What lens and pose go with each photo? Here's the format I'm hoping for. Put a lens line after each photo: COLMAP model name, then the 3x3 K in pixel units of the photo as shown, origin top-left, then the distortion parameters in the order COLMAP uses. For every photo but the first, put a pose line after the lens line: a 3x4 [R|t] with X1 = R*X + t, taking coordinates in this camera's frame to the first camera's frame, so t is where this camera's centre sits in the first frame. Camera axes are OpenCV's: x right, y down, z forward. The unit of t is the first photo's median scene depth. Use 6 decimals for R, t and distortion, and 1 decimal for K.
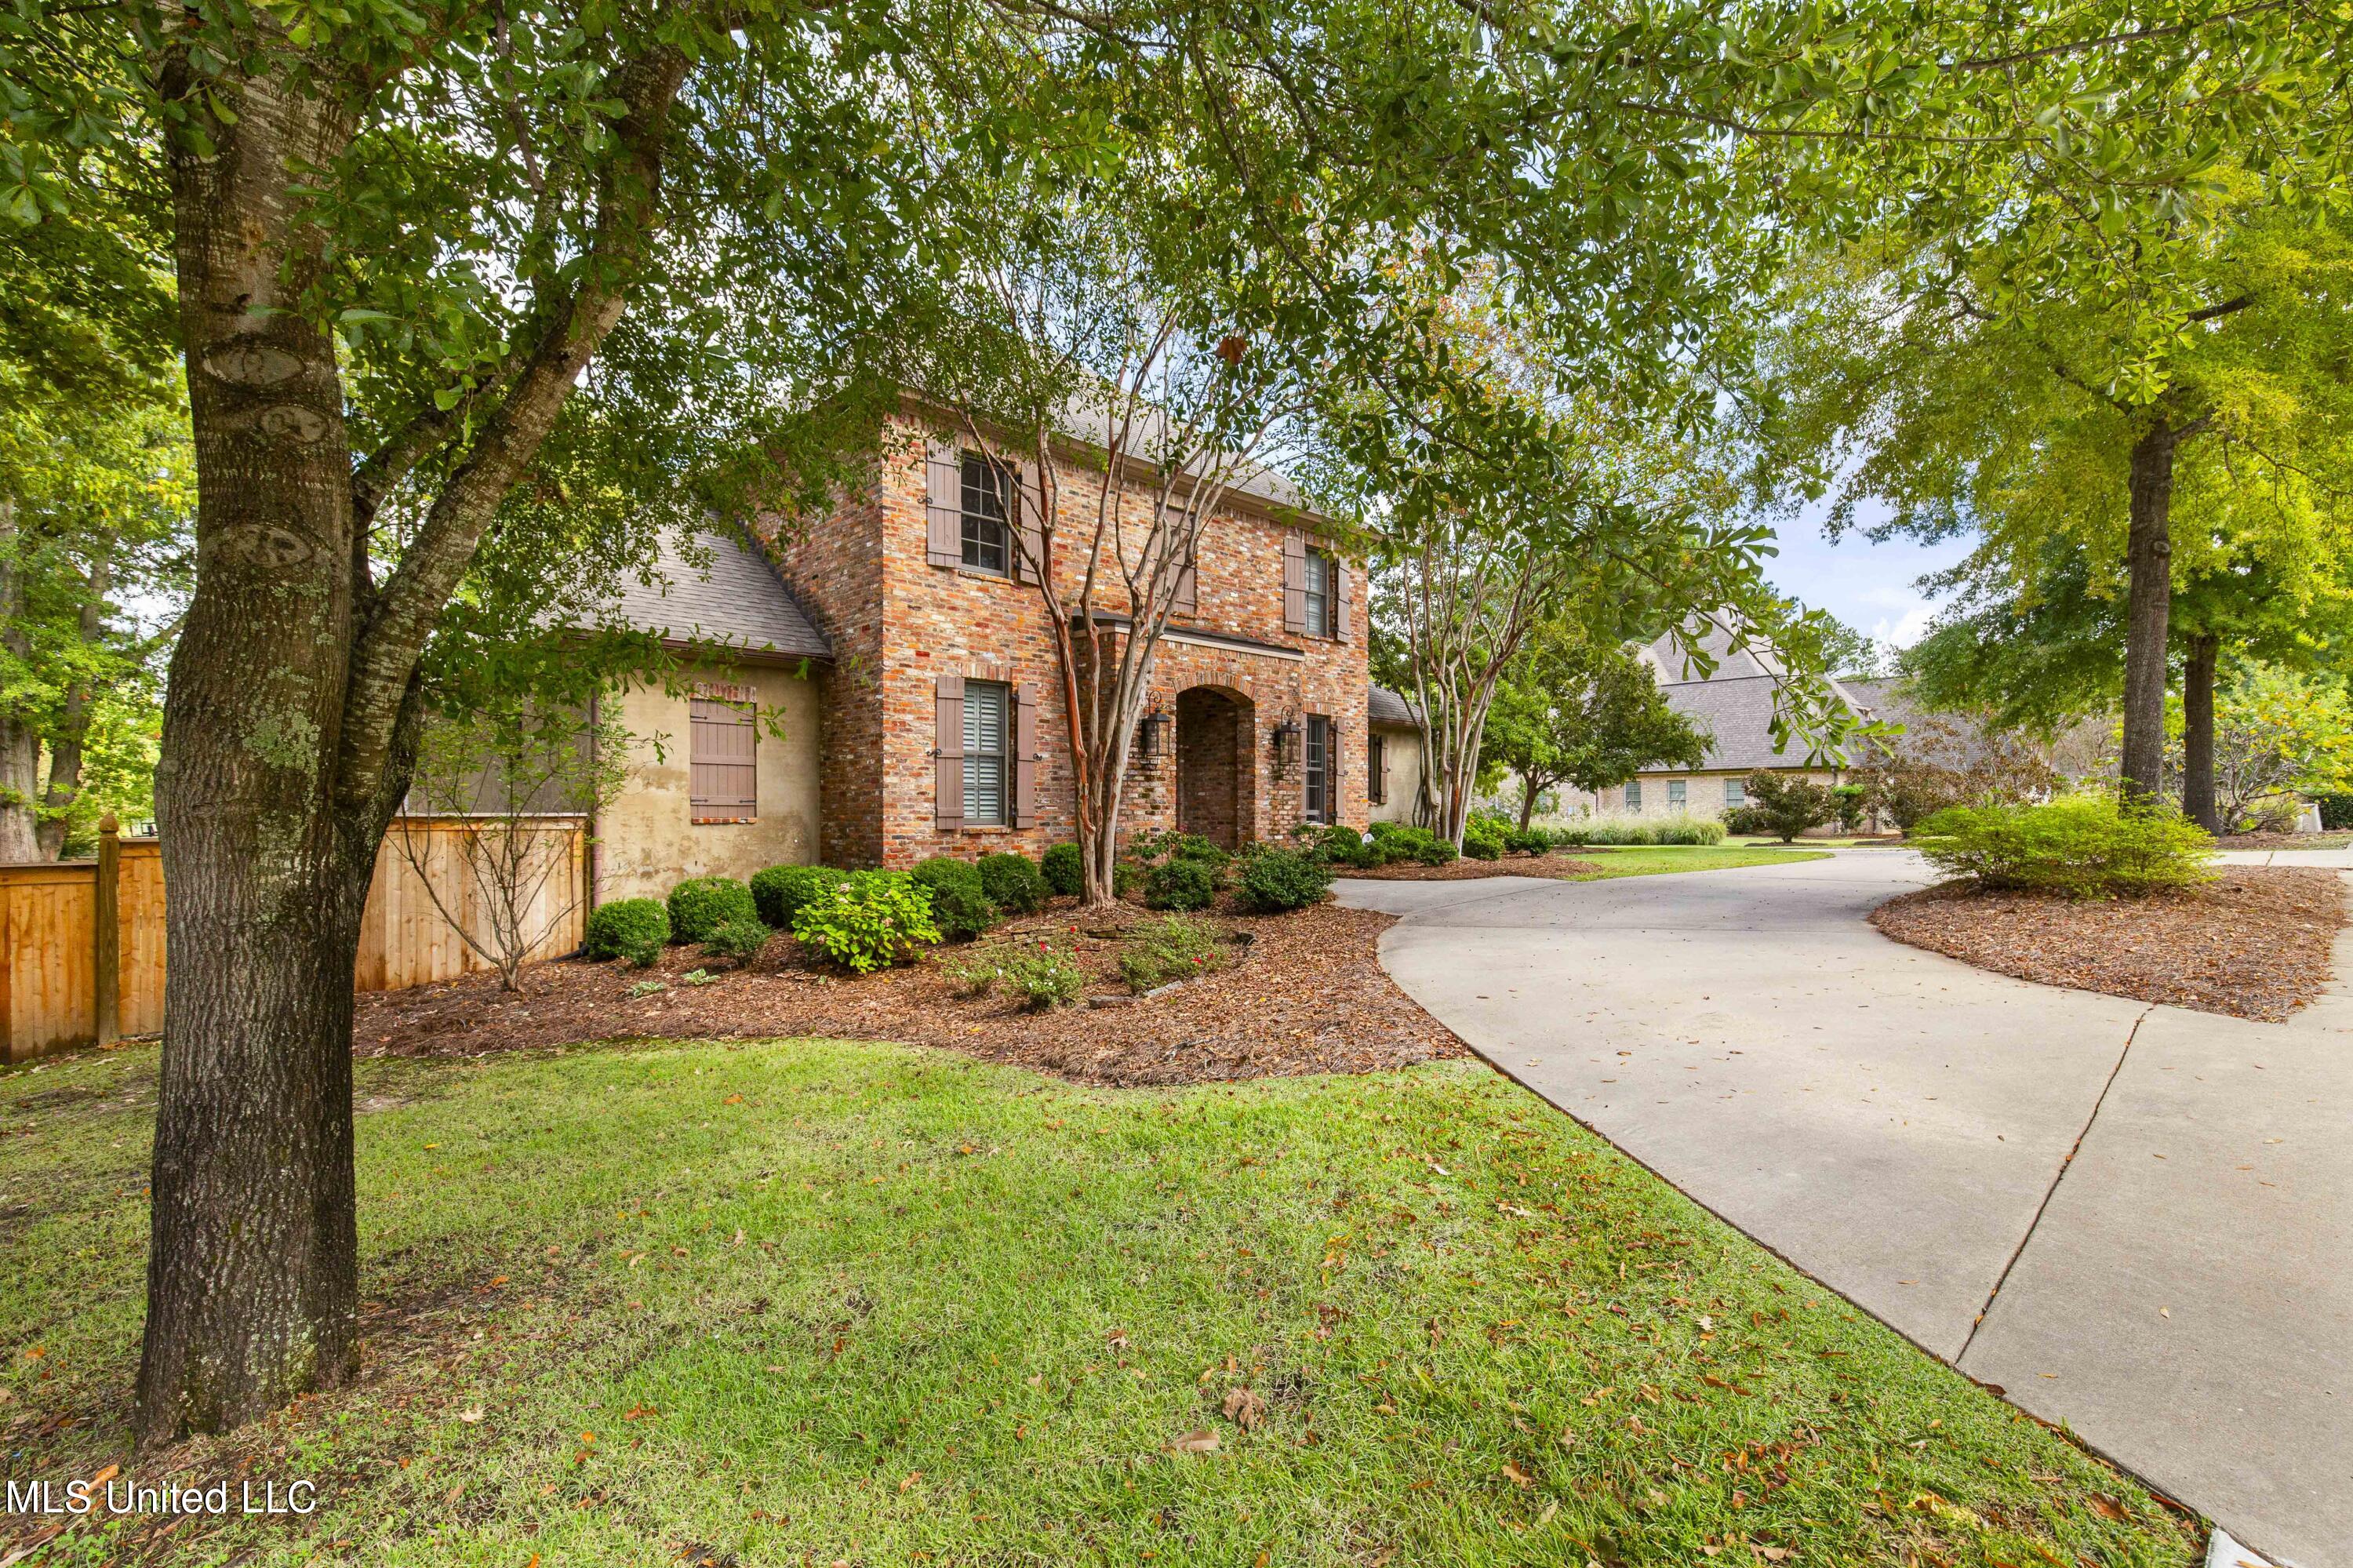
lens RADIAL K [[1068.7, 0, 1167.9], [0, 1068.7, 824.6], [0, 0, 1]] dist [0.001843, 0.000036]
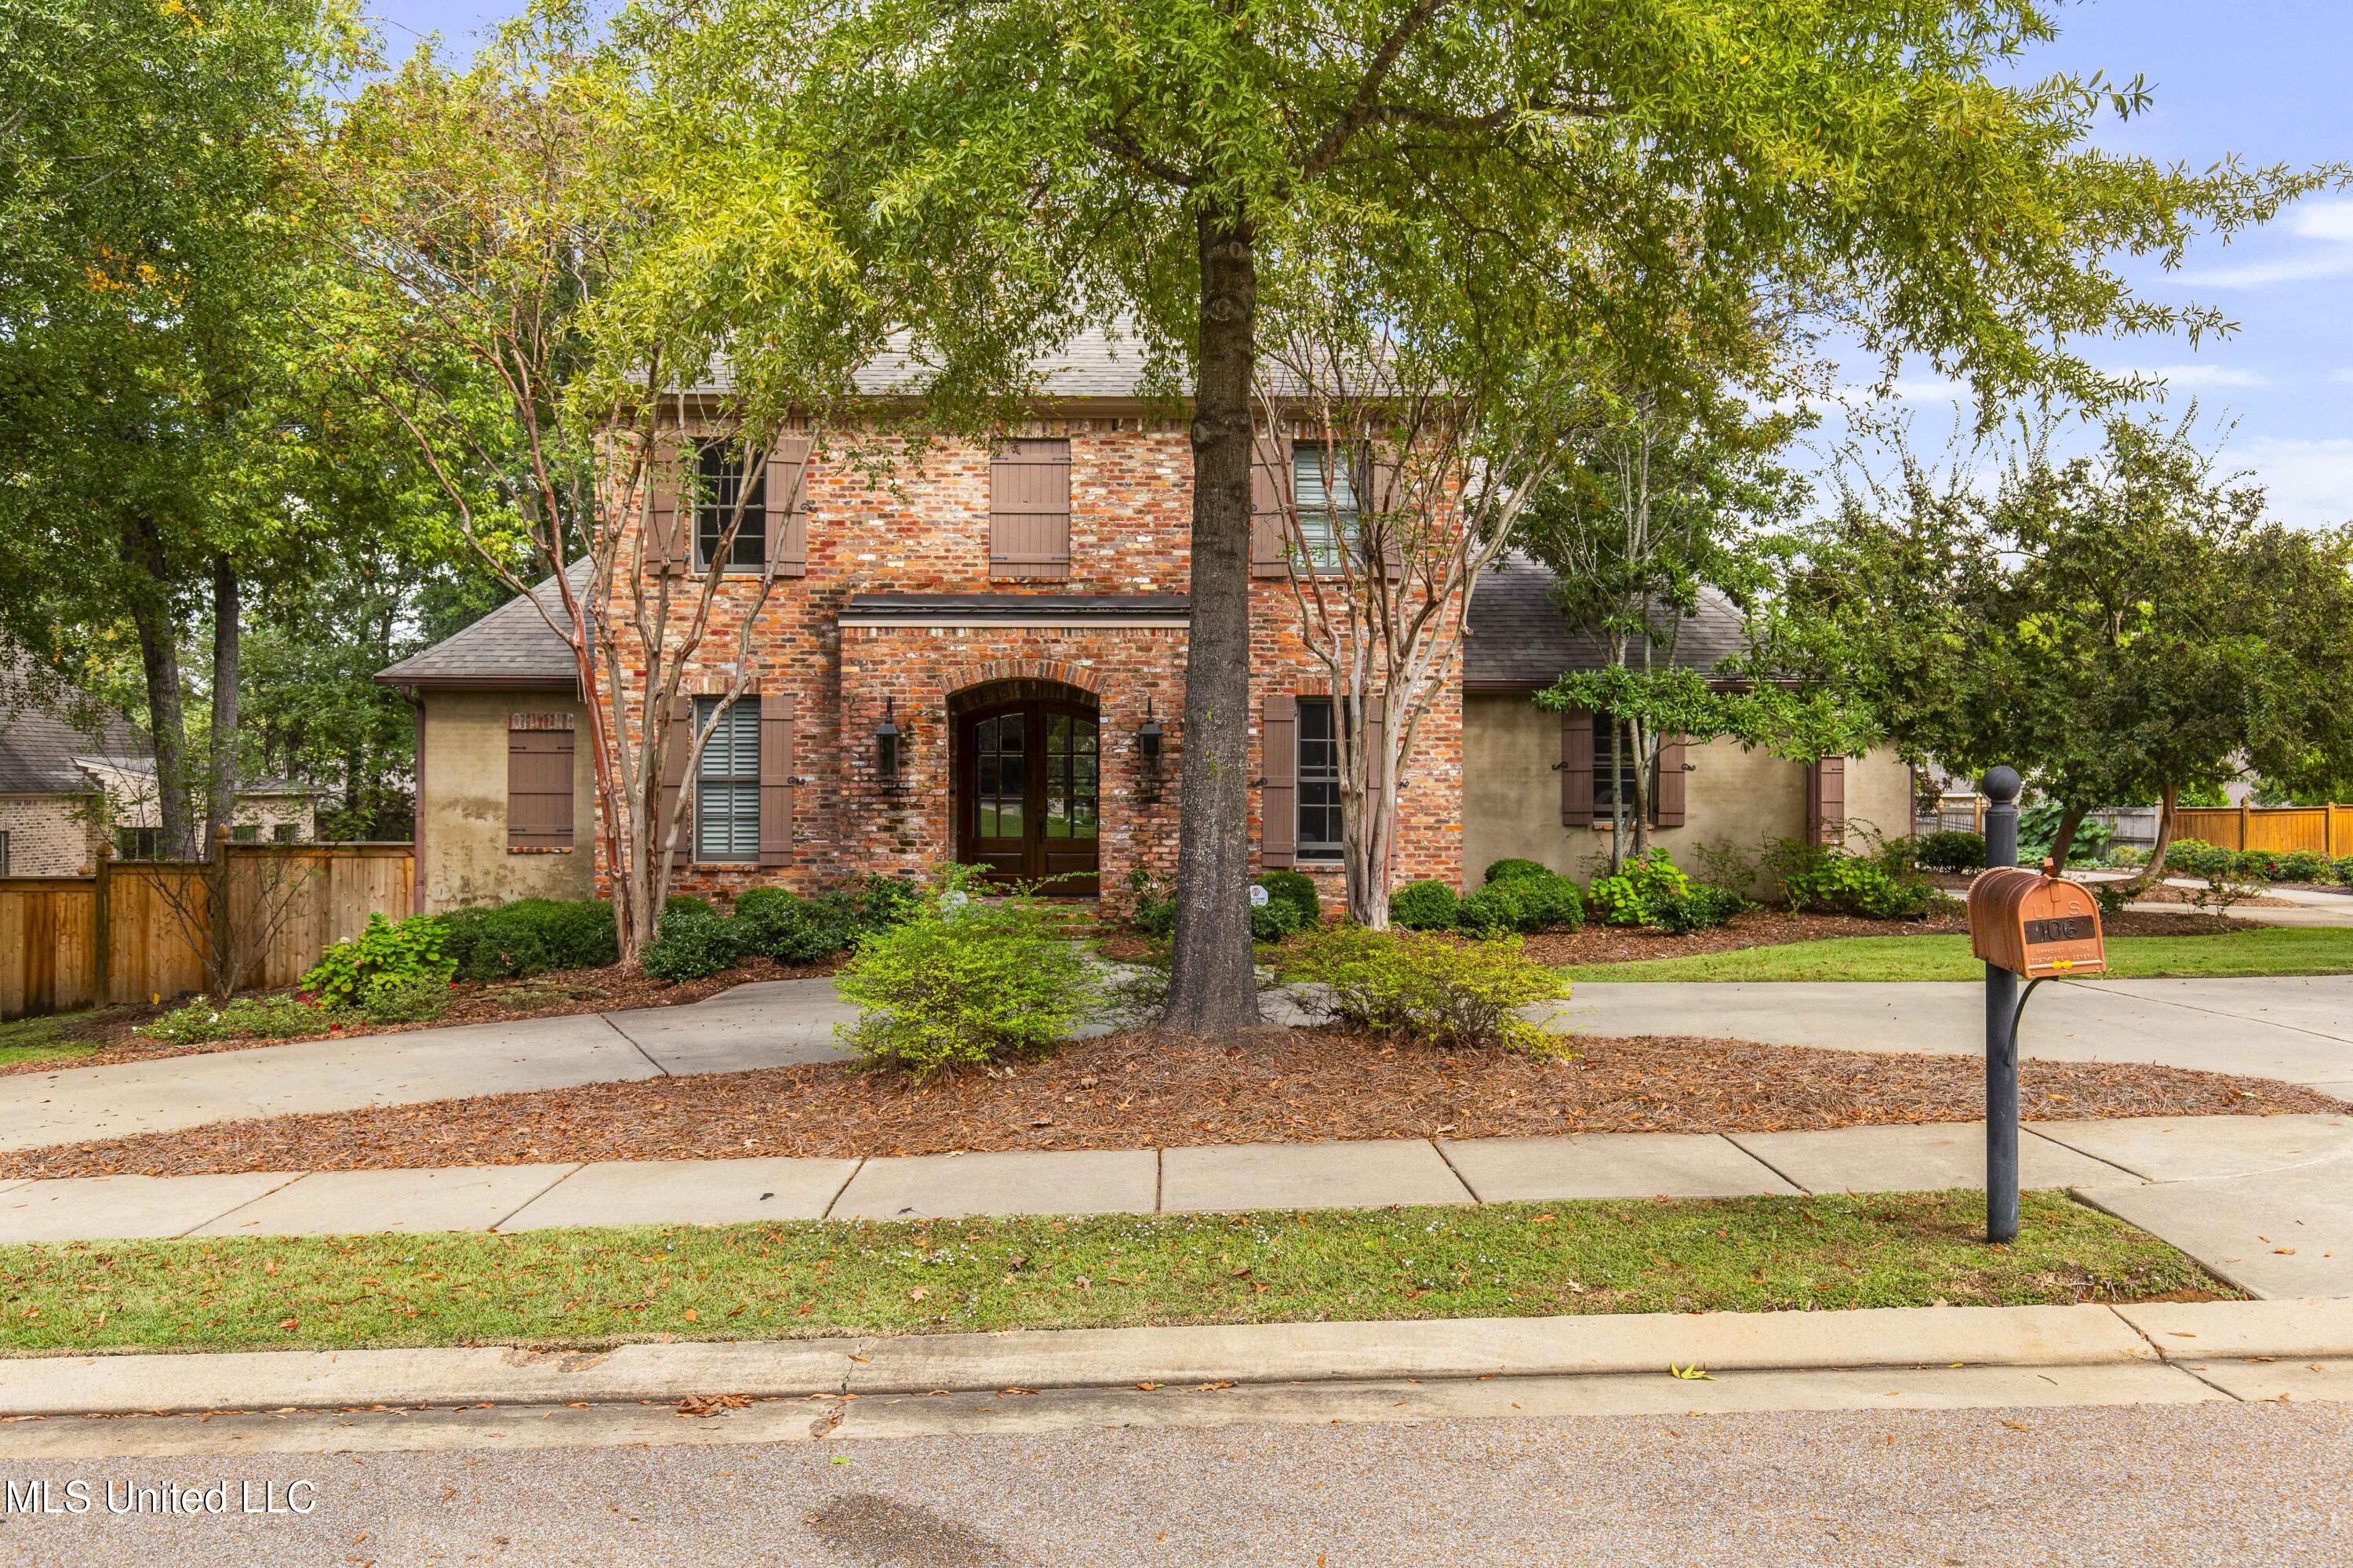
lens RADIAL K [[1643.4, 0, 1176.5], [0, 1643.4, 784.0], [0, 0, 1]] dist [-0.001348, -0.000434]
pose [[0.727744, -0.000610, -0.685849, 0.898855], [-0.007900, 0.999926, -0.009272, -0.046992], [0.685803, 0.012166, 0.727685, 0.246296]]
